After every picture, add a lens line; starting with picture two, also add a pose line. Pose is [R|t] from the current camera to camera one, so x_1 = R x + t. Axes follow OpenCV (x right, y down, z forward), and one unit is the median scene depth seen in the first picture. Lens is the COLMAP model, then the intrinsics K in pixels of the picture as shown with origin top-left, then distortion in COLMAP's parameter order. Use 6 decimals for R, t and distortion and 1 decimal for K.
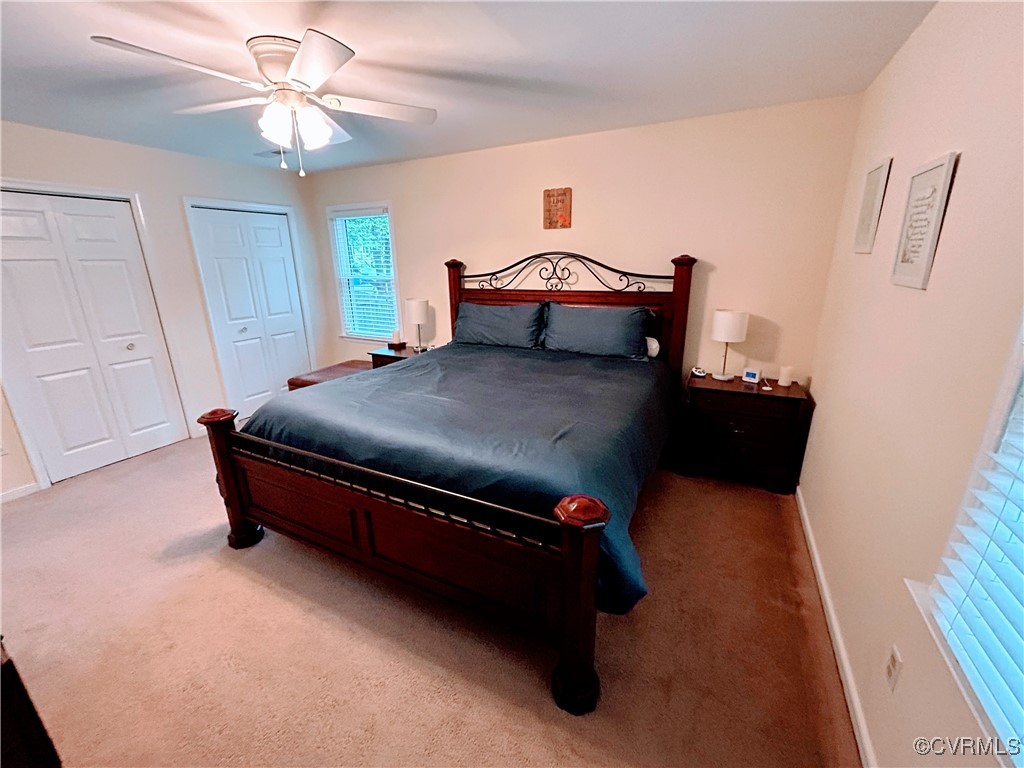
lens RADIAL K [[415.9, 0, 512.9], [0, 415.9, 380.2], [0, 0, 1]] dist [-0.002565, -0.000029]
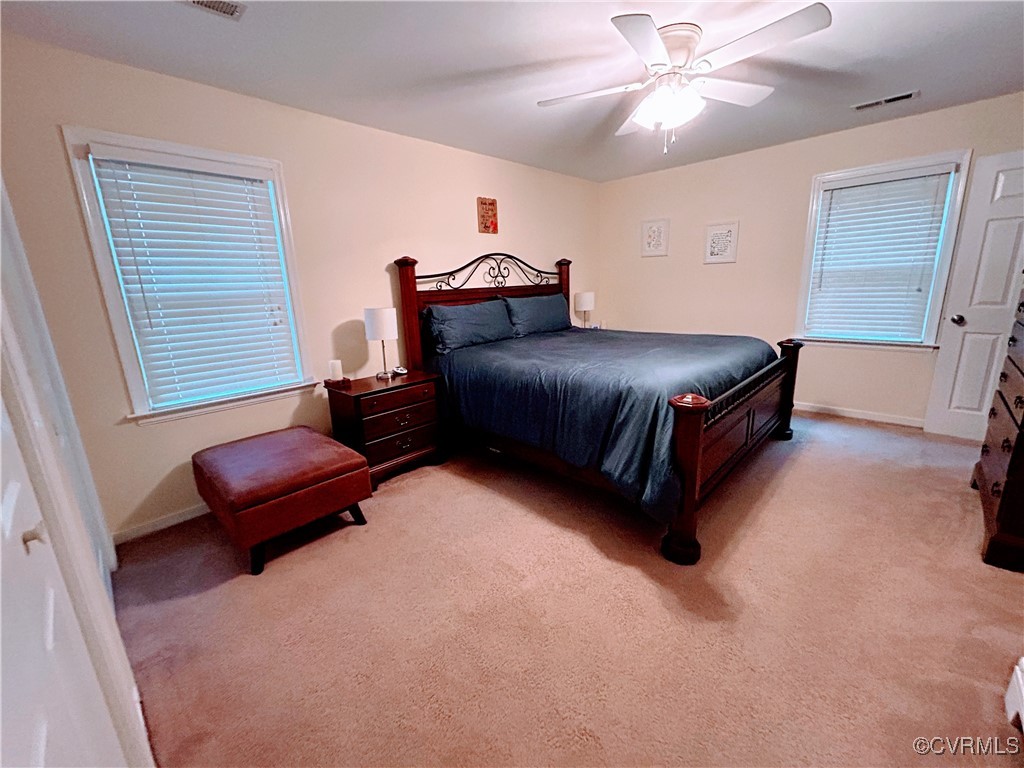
lens RADIAL K [[415.9, 0, 512.9], [0, 415.9, 380.2], [0, 0, 1]] dist [-0.002565, -0.000029]
pose [[0.285297, -0.213890, 0.934268, -1.004223], [0.302775, 0.944976, 0.123883, -0.106468], [-0.909359, 0.247530, 0.334359, 0.654599]]
